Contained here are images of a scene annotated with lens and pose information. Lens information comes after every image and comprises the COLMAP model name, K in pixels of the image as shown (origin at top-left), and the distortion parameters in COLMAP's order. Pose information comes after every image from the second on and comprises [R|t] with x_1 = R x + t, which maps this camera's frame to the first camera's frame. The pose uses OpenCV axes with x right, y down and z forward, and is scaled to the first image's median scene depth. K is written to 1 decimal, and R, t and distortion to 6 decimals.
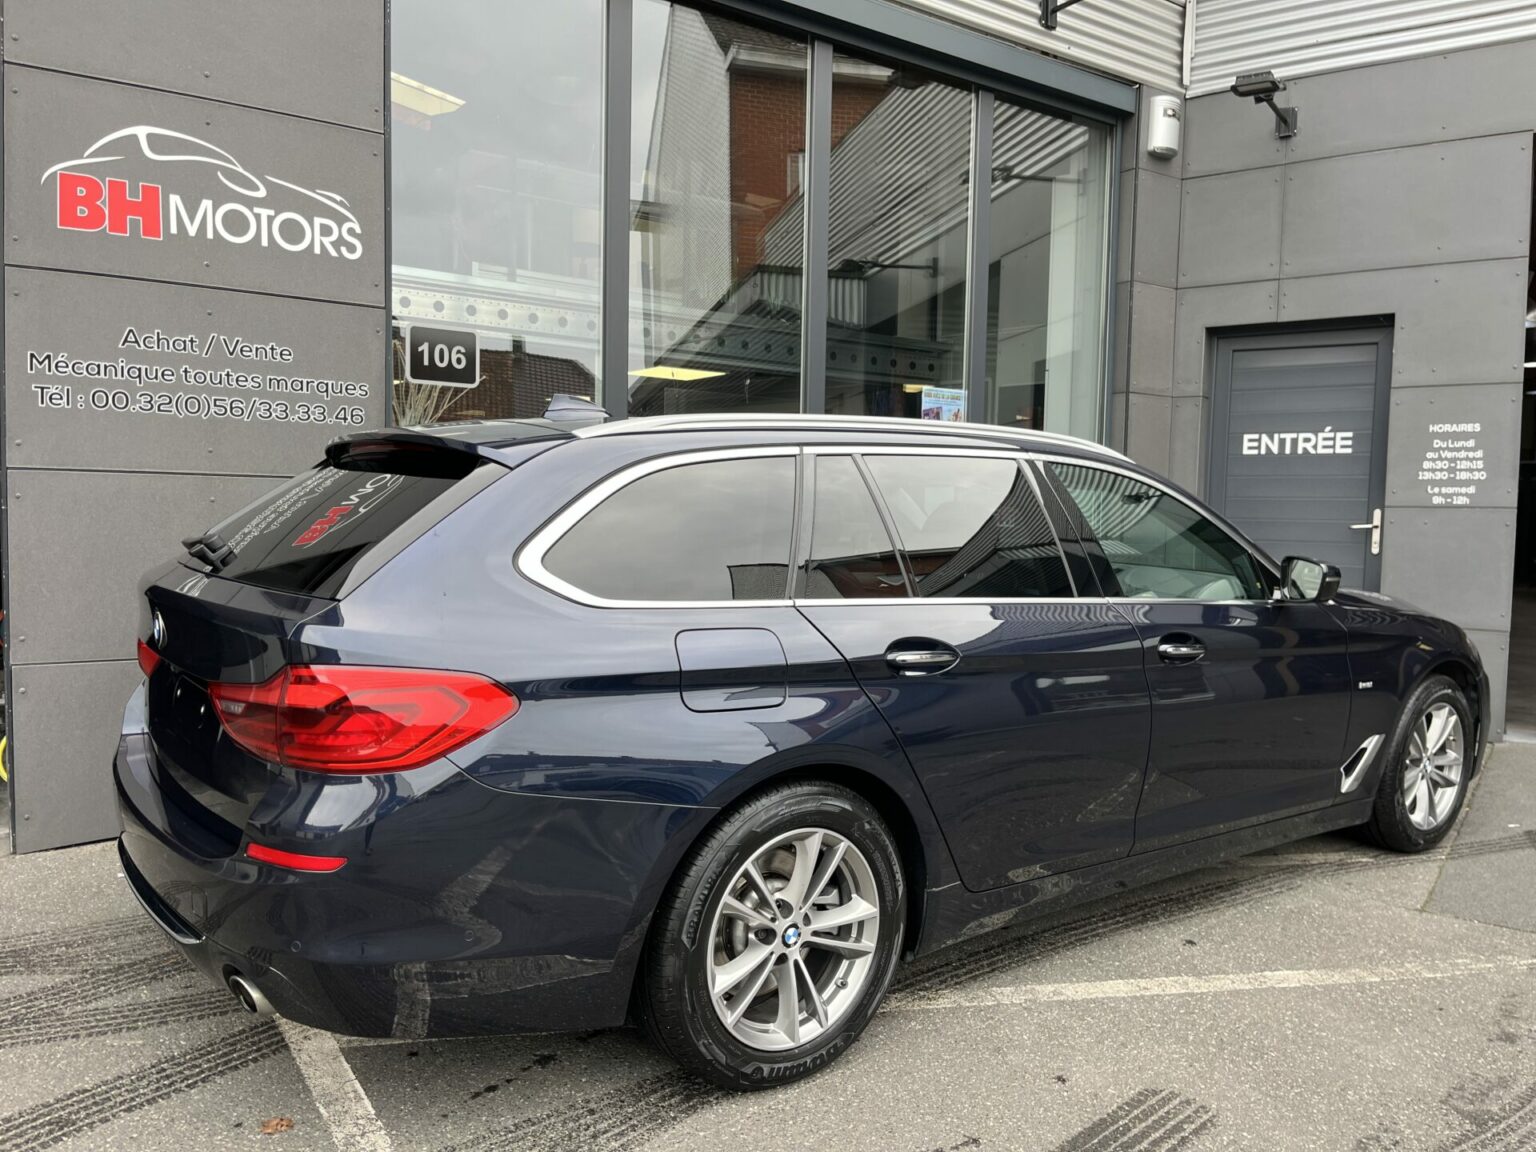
lens RADIAL K [[1149.9, 0, 771.9], [0, 1149.9, 585.3], [0, 0, 1]] dist [0.093834, -0.138600]
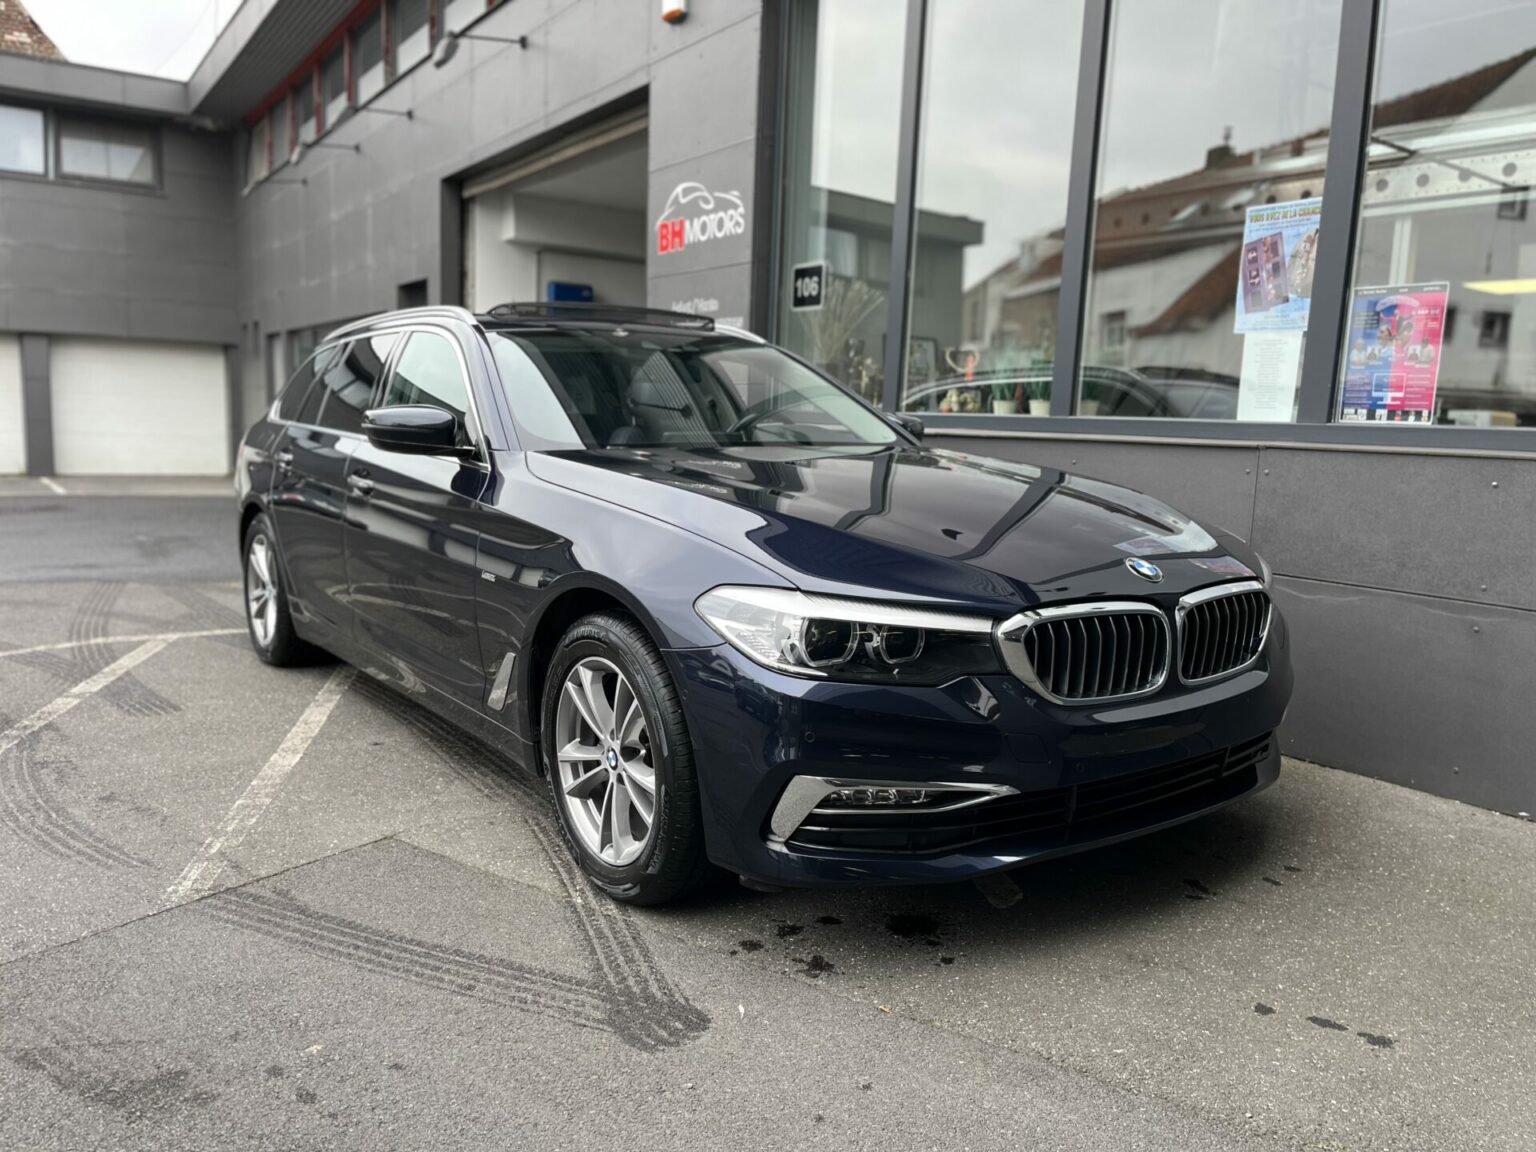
lens RADIAL K [[1149.9, 0, 771.9], [0, 1149.9, 585.3], [0, 0, 1]] dist [0.093834, -0.138600]
pose [[-0.000312, 0.125532, -0.992090, 1.185453], [-0.097758, 0.987334, 0.124961, -0.025455], [0.995210, 0.097023, 0.011964, 1.087026]]
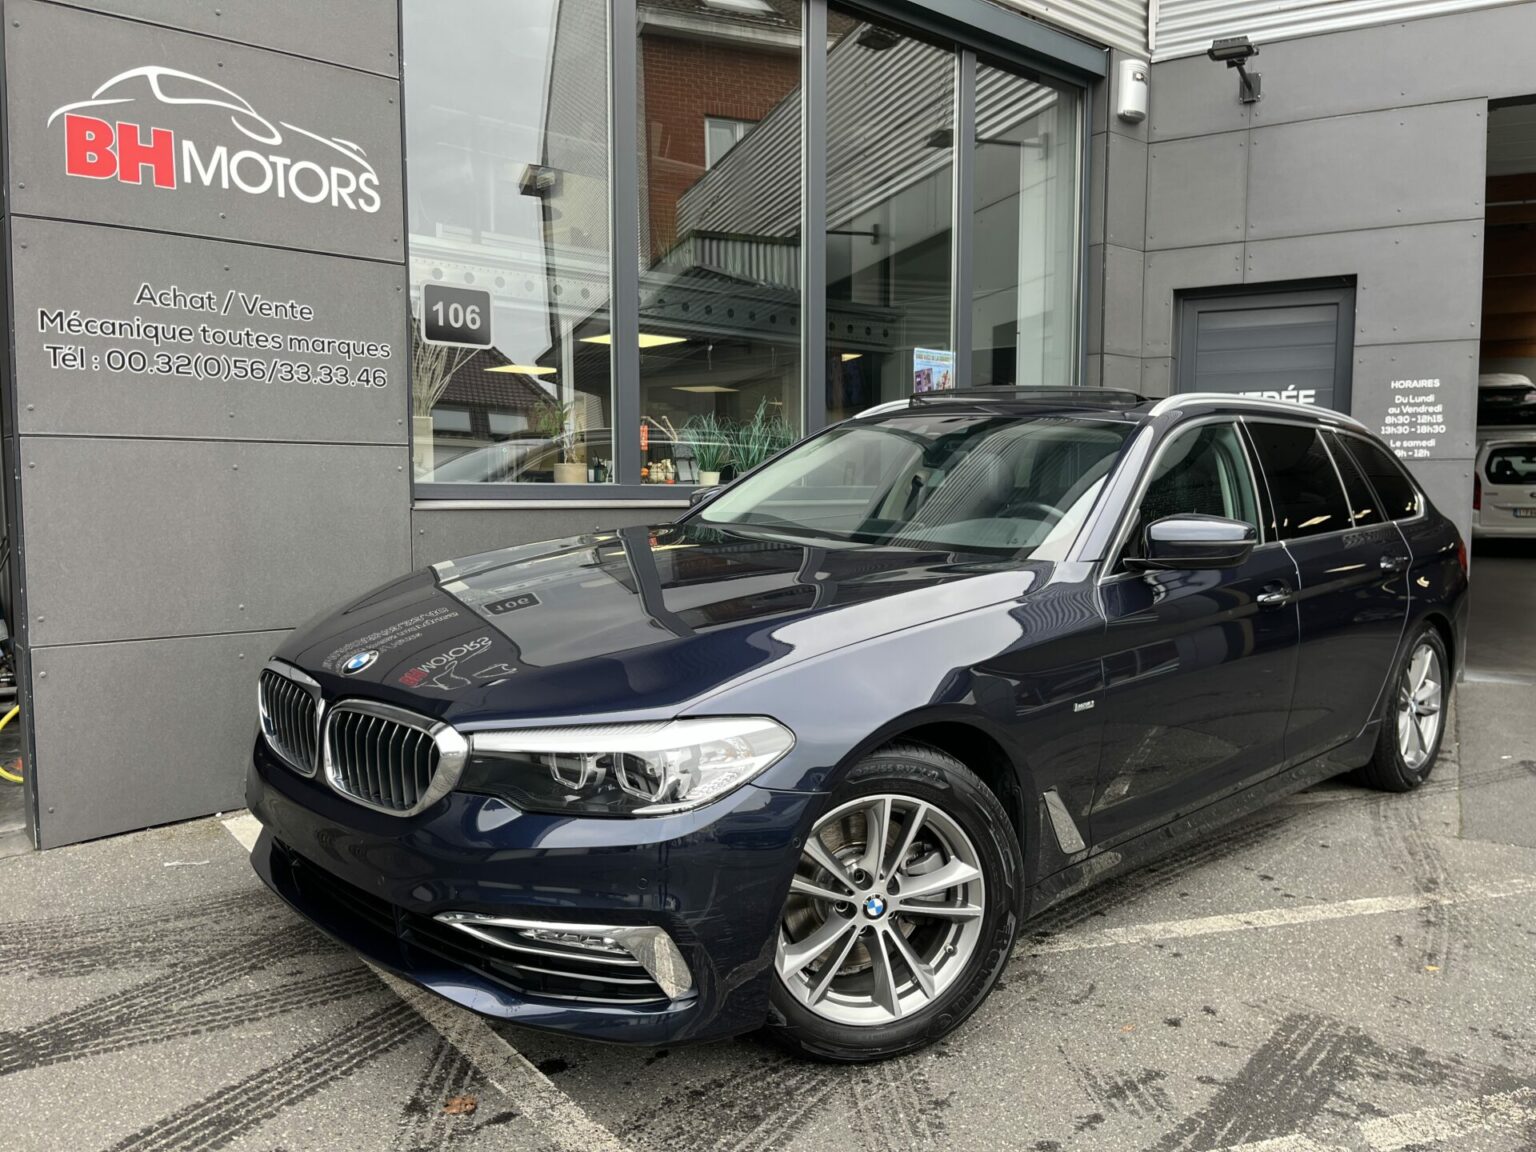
lens RADIAL K [[1149.9, 0, 771.9], [0, 1149.9, 585.3], [0, 0, 1]] dist [0.093834, -0.138600]
pose [[0.995095, -0.027007, 0.095165, -0.135733], [0.025026, 0.999446, 0.021946, 0.011855], [-0.095705, -0.019457, 0.995220, 0.016666]]
